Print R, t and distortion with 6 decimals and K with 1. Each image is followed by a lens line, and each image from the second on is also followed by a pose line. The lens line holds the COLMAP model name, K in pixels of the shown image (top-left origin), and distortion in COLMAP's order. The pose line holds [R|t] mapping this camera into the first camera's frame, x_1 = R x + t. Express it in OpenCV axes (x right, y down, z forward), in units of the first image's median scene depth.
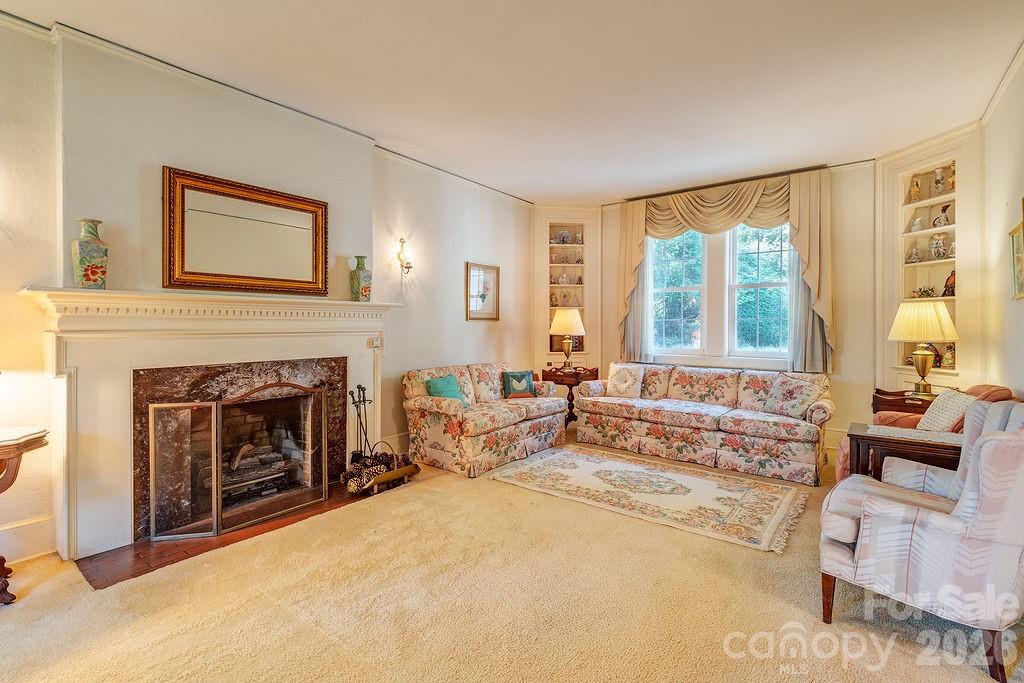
lens RADIAL K [[466.2, 0, 523.7], [0, 466.2, 323.4], [0, 0, 1]] dist [0.000617, -0.000375]
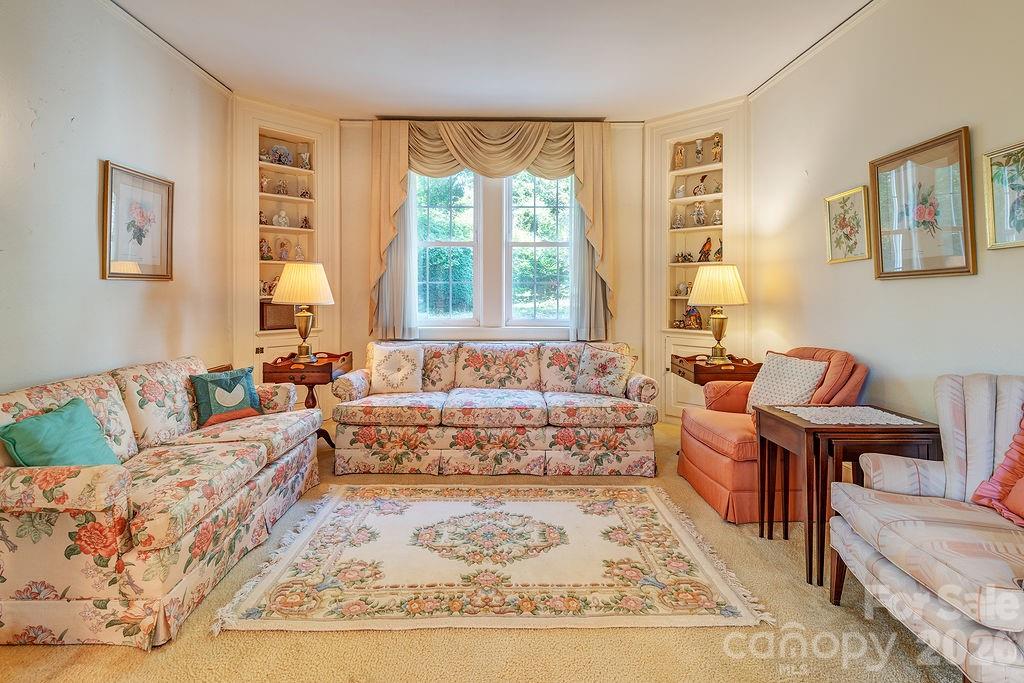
lens RADIAL K [[486.8, 0, 513.4], [0, 486.8, 285.8], [0, 0, 1]] dist [0.028895, -0.016469]
pose [[0.793696, 0.004853, 0.608295, -0.105818], [-0.002130, 0.999984, -0.005198, 0.003253], [-0.608311, 0.002830, 0.793694, 0.362158]]
